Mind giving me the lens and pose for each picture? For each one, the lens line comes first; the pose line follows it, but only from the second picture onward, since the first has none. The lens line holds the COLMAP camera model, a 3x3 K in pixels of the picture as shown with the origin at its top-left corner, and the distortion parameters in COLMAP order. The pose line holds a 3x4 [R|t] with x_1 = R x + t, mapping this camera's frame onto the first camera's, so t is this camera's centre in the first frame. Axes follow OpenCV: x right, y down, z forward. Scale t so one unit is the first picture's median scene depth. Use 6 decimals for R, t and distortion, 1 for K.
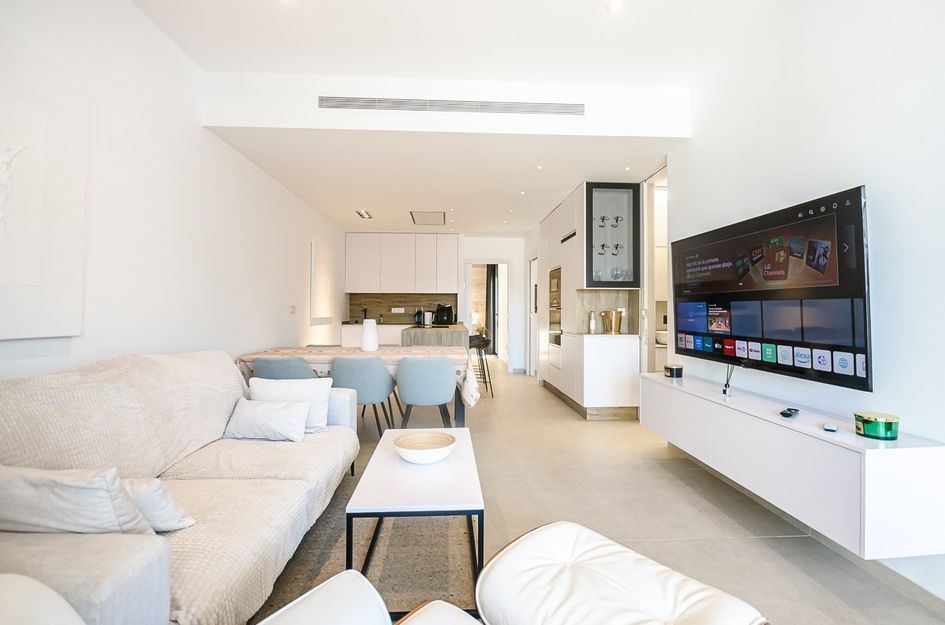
lens RADIAL K [[432.8, 0, 470.5], [0, 432.8, 306.2], [0, 0, 1]] dist [0.003632, -0.005537]
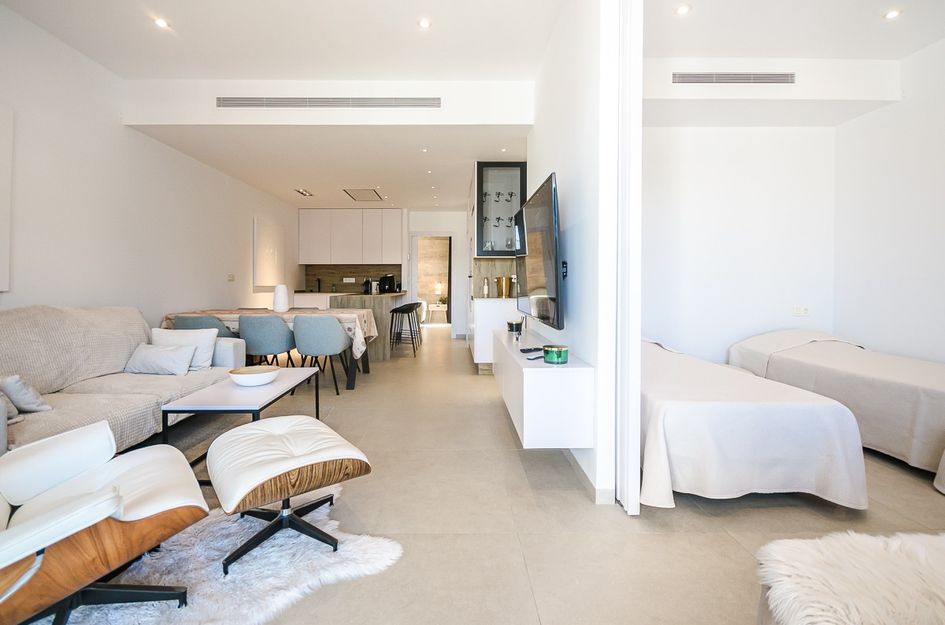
lens RADIAL K [[432.8, 0, 444.6], [0, 432.8, 288.1], [0, 0, 1]] dist [0.003632, -0.005537]
pose [[0.998528, -0.001938, -0.054213, 0.229436], [0.003014, 0.999800, 0.019773, 0.015286], [0.054163, -0.019907, 0.998334, -0.117831]]
